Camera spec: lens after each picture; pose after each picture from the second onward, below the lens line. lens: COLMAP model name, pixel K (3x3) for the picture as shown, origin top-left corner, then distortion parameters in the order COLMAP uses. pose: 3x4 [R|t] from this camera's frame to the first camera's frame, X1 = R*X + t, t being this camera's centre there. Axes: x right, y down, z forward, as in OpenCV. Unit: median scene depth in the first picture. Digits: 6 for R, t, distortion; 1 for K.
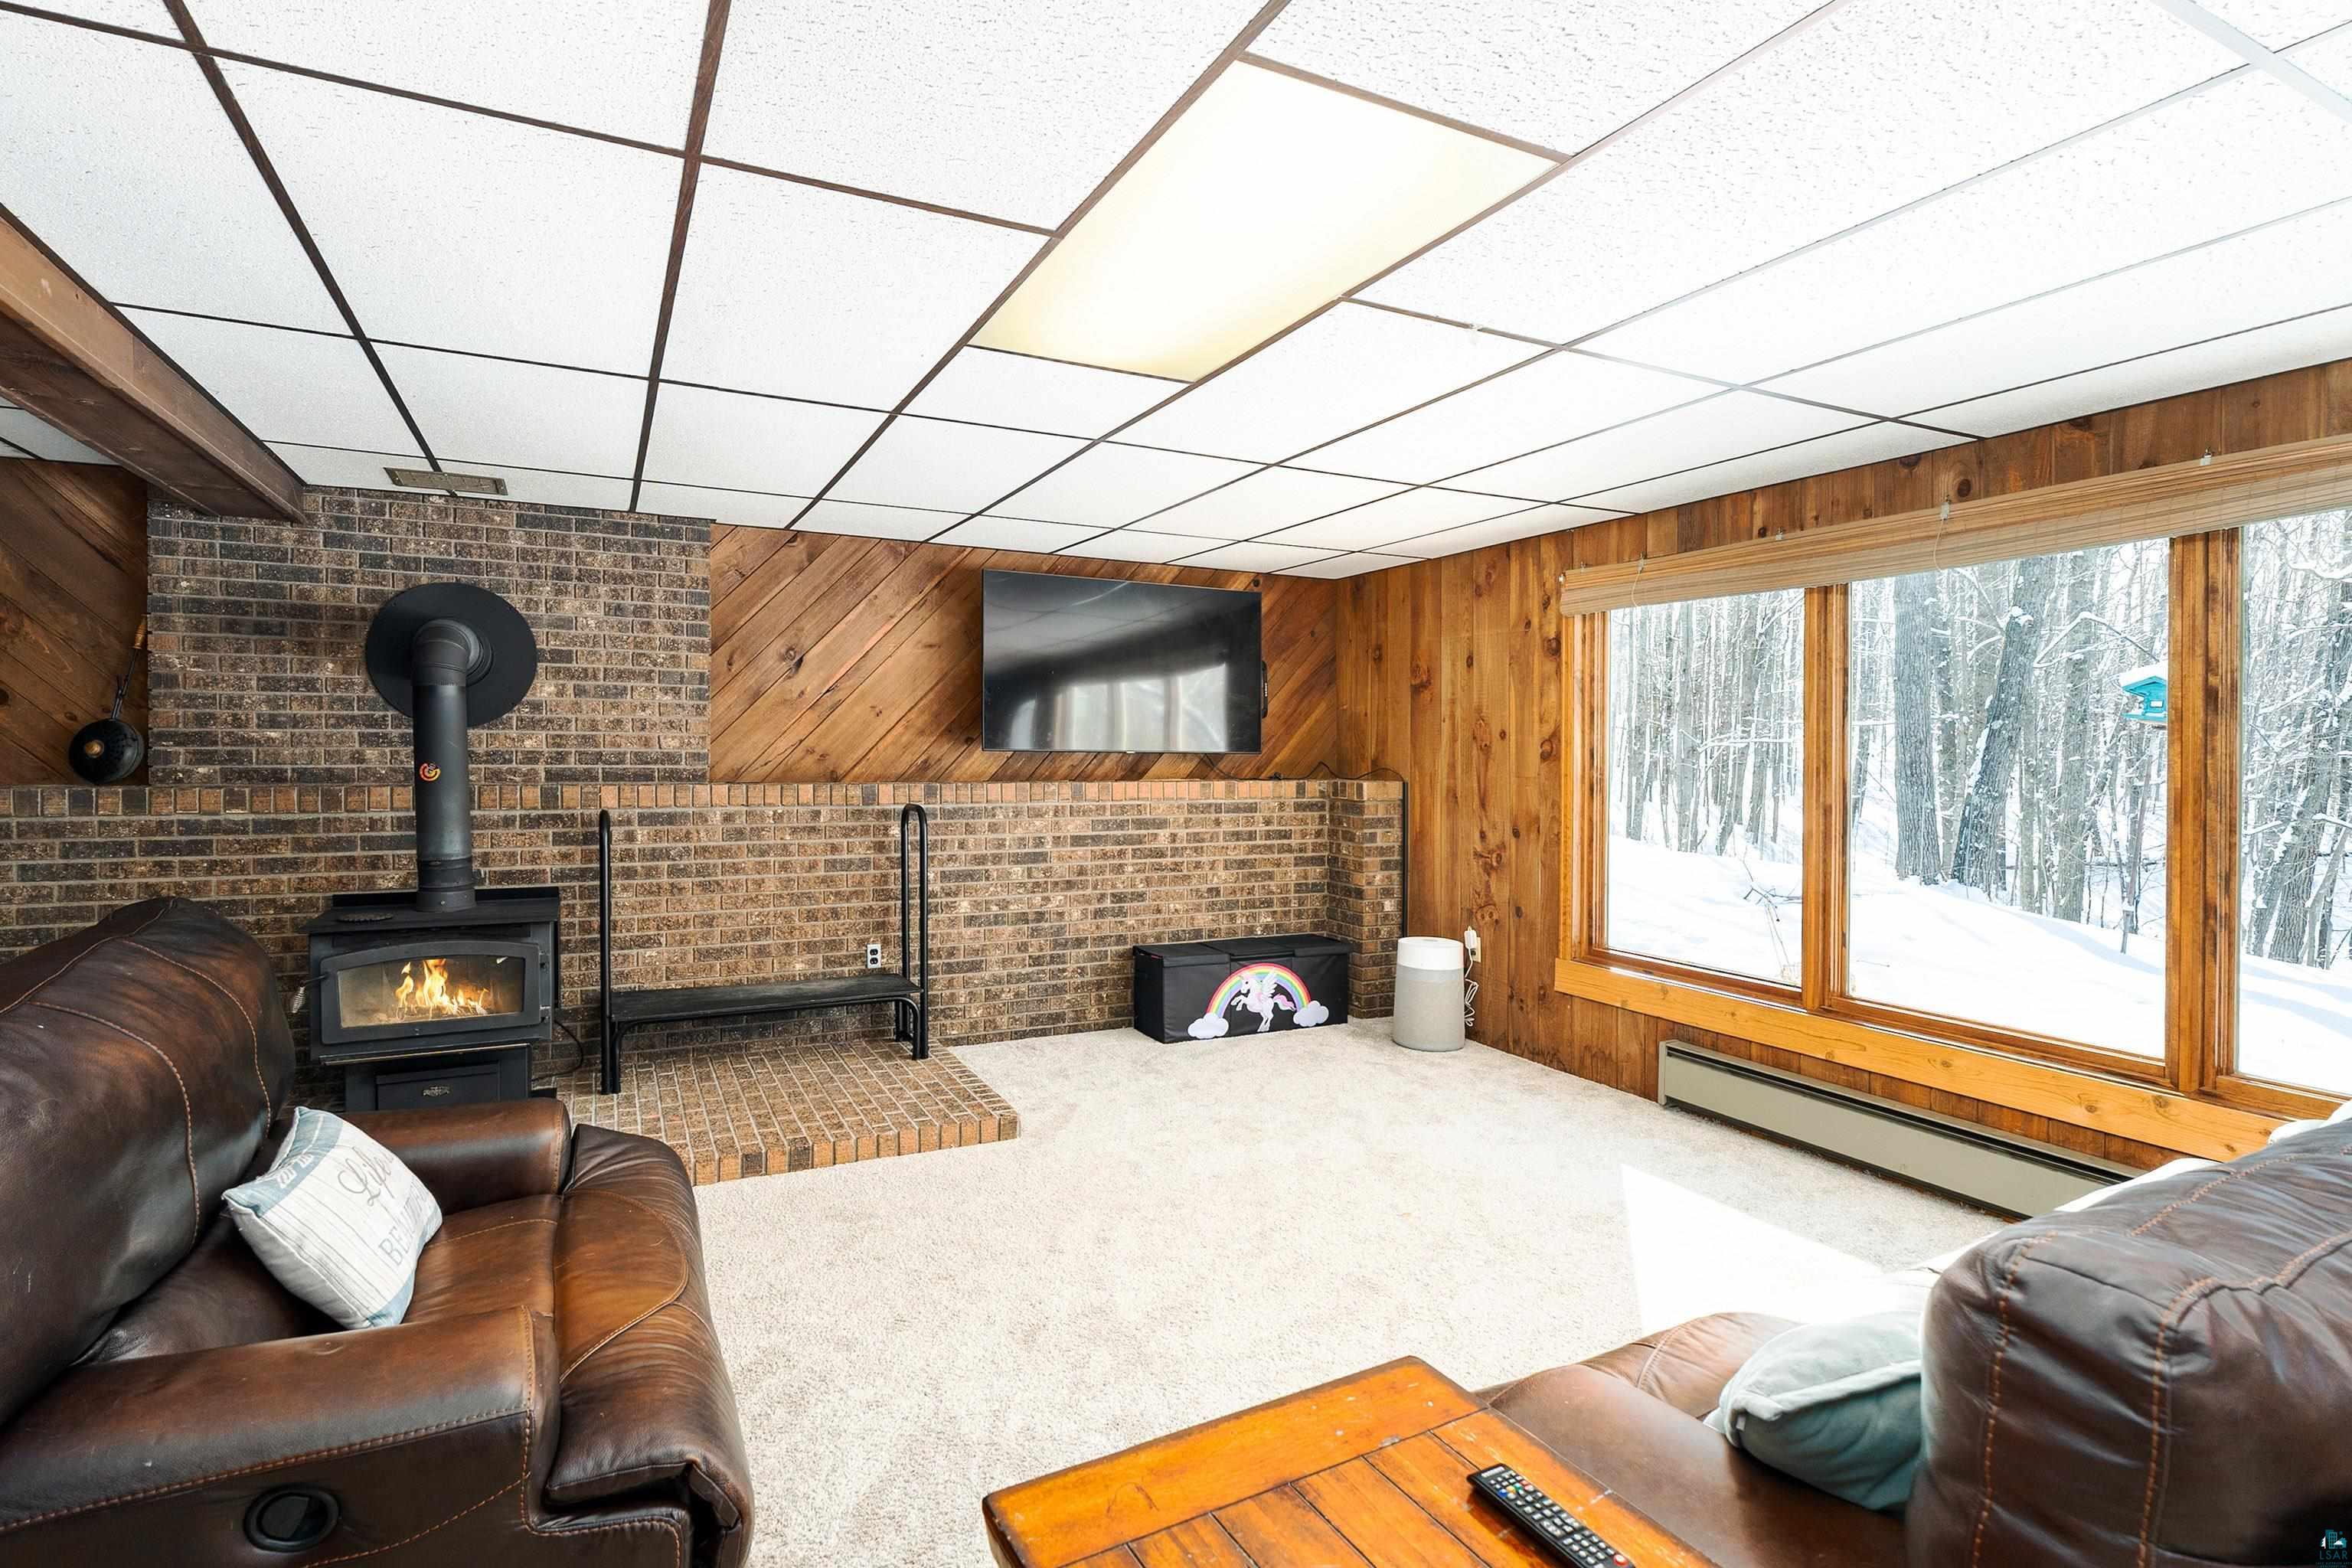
lens RADIAL K [[1118.1, 0, 1142.3], [0, 1118.1, 760.0], [0, 0, 1]] dist [-0.004891, 0.001154]
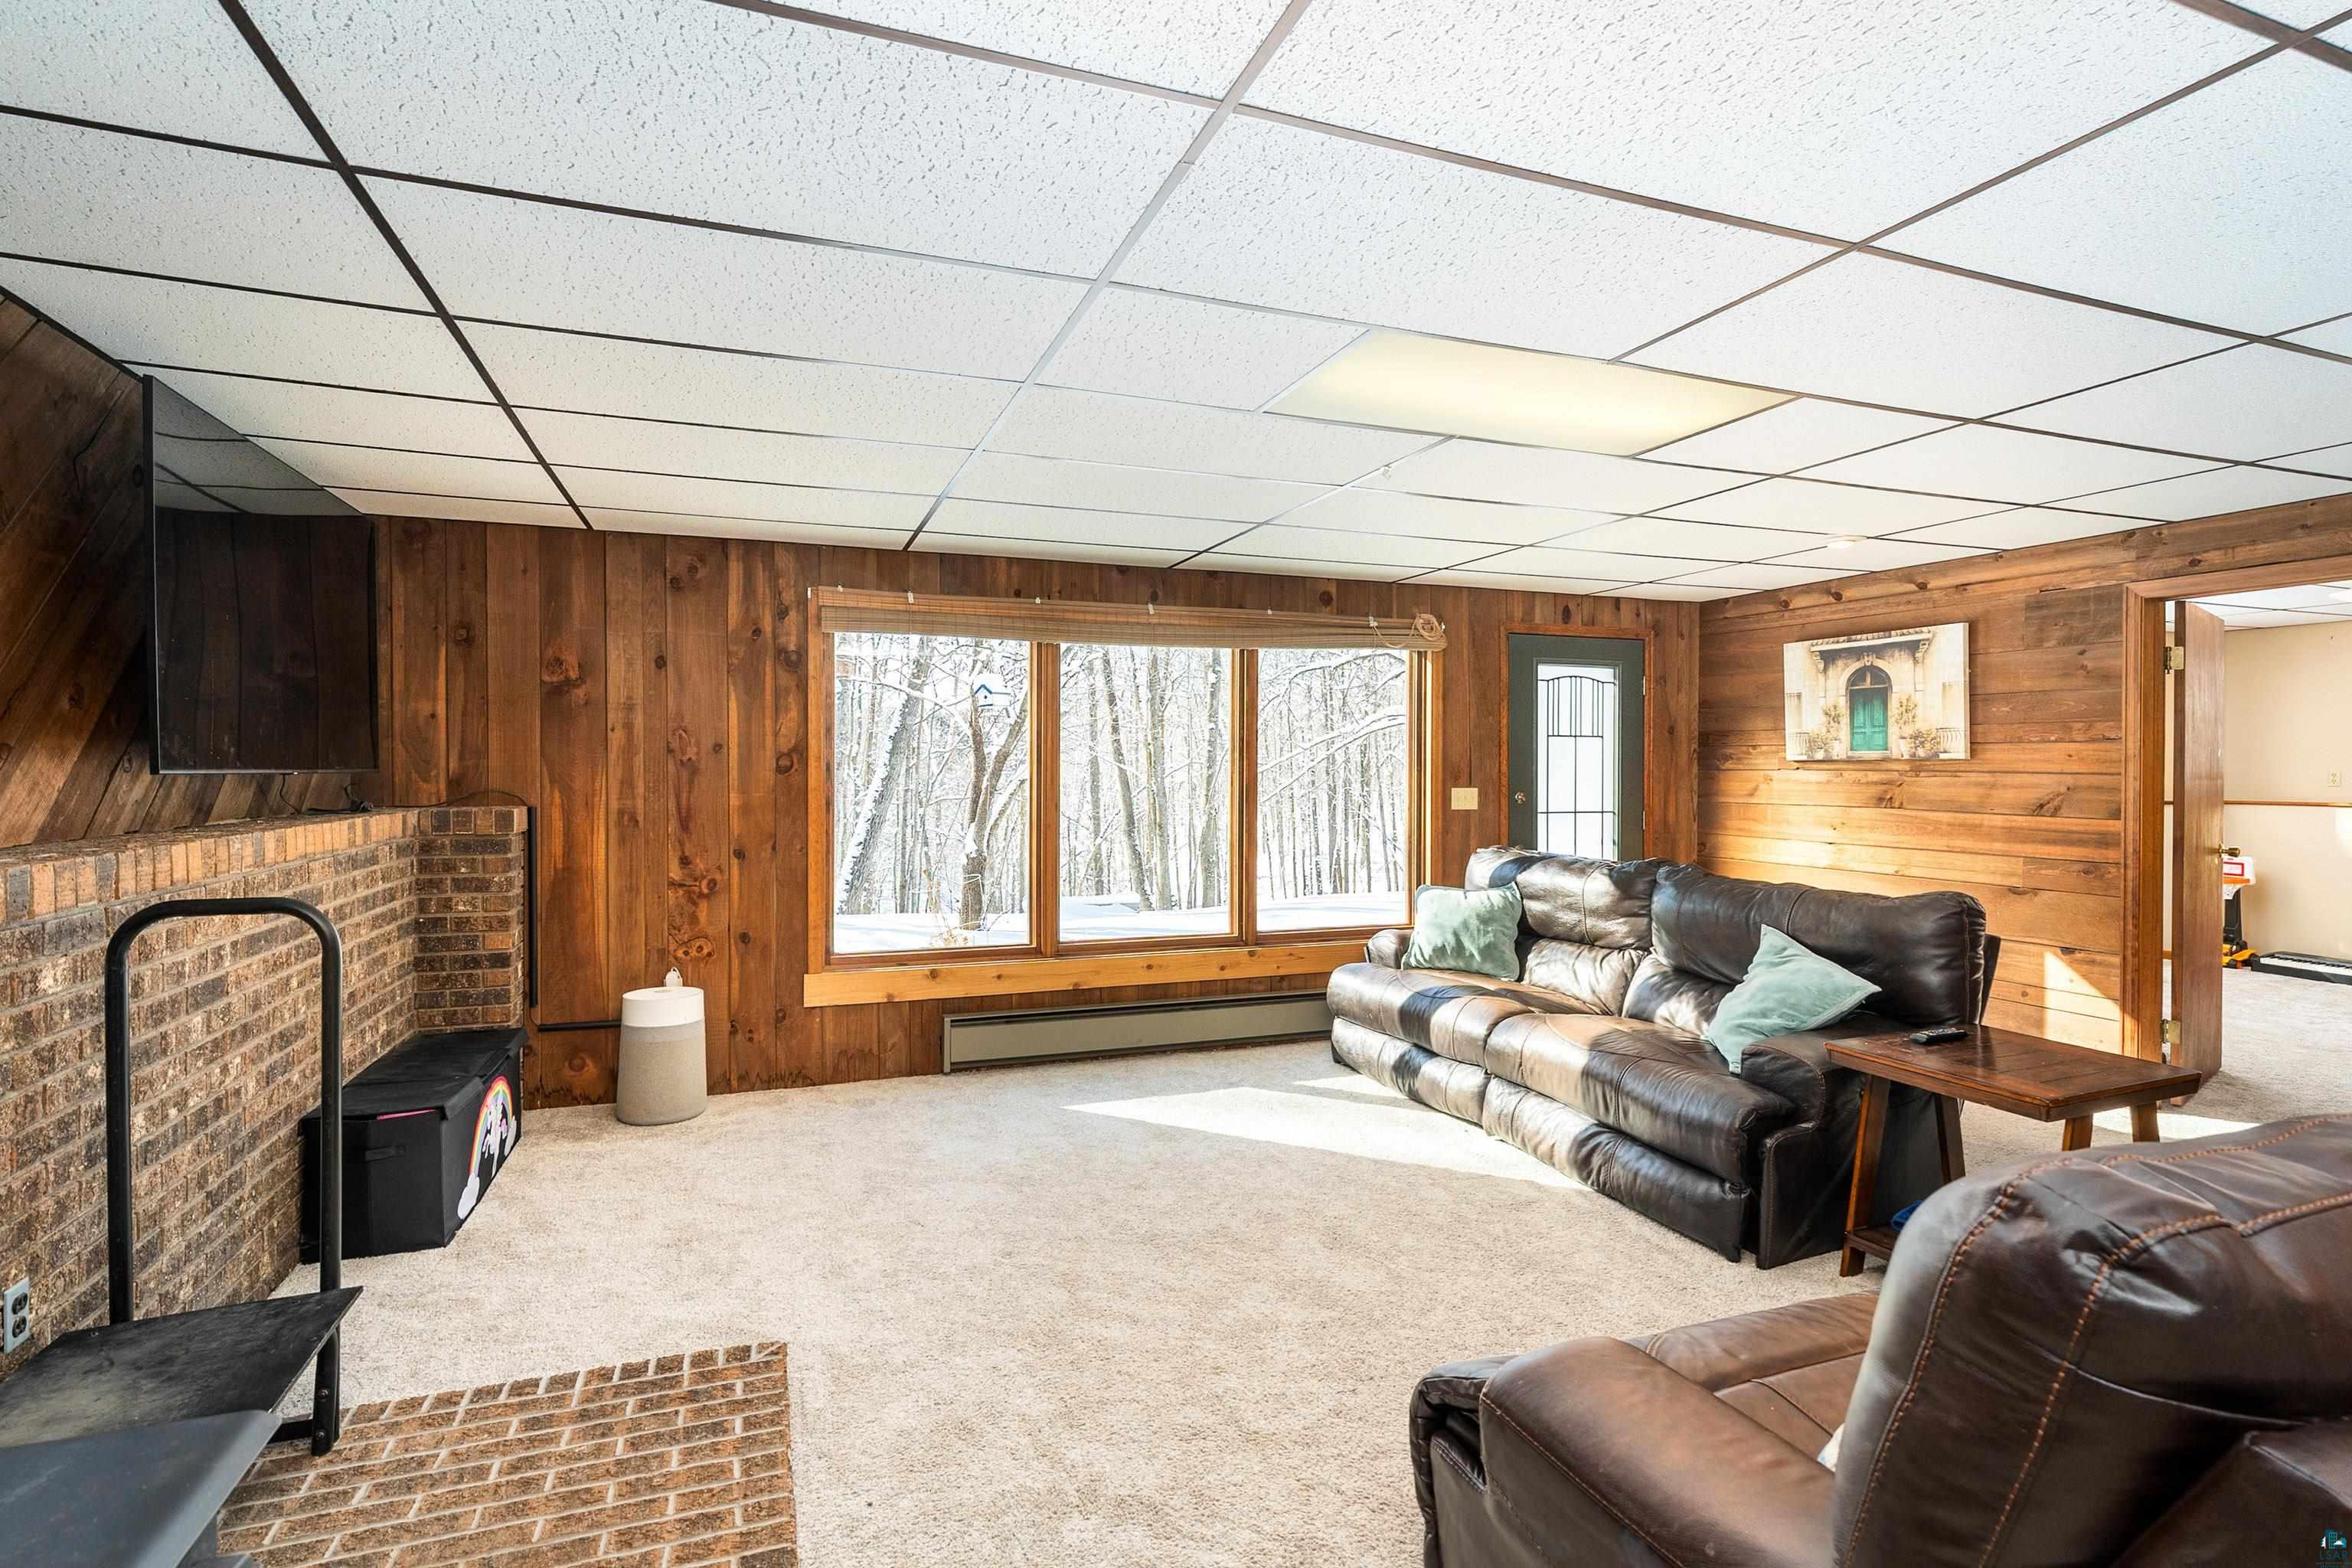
lens RADIAL K [[1118.1, 0, 1189.1], [0, 1118.1, 791.4], [0, 0, 1]] dist [-0.004891, 0.001154]
pose [[0.105940, -0.037056, 0.993682, -0.628239], [0.005706, 0.999312, 0.036658, -0.021457], [-0.994356, 0.001786, 0.106079, 0.606308]]
